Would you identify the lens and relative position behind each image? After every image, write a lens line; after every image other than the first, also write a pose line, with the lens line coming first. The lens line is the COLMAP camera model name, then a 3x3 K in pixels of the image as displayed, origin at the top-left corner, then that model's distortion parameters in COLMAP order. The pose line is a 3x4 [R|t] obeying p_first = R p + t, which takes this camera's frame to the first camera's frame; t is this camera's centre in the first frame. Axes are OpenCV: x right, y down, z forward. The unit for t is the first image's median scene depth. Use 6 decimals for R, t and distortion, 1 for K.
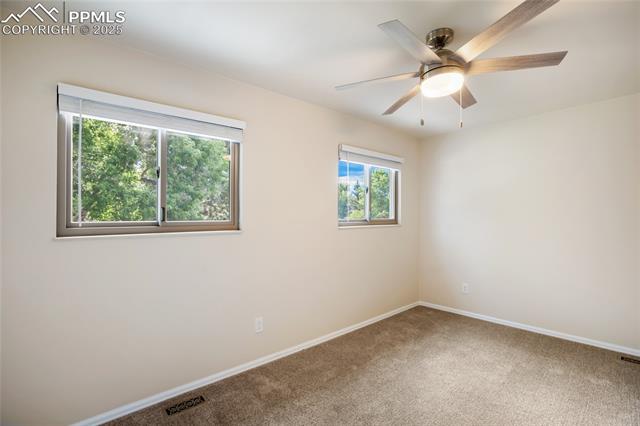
lens RADIAL K [[297.5, 0, 320.0], [0, 297.5, 213.0], [0, 0, 1]] dist [0.000530, 0.000339]
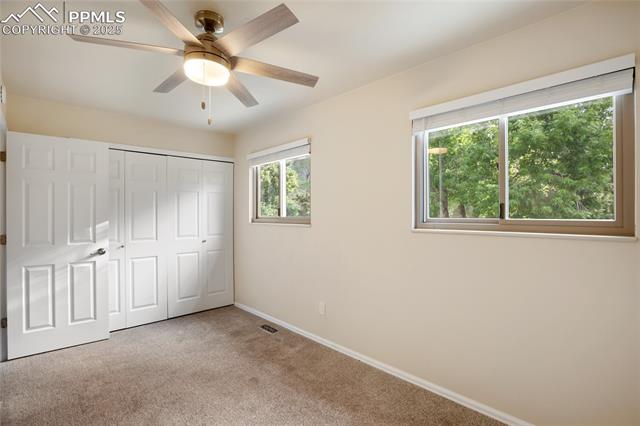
lens RADIAL K [[311.9, 0, 317.4], [0, 311.9, 208.0], [0, 0, 1]] dist [0.001768, 0.000851]
pose [[0.037096, -0.014748, -0.999203, 1.063872], [0.010777, 0.999839, -0.014357, 0.005880], [0.999254, -0.010236, 0.037249, 0.994570]]
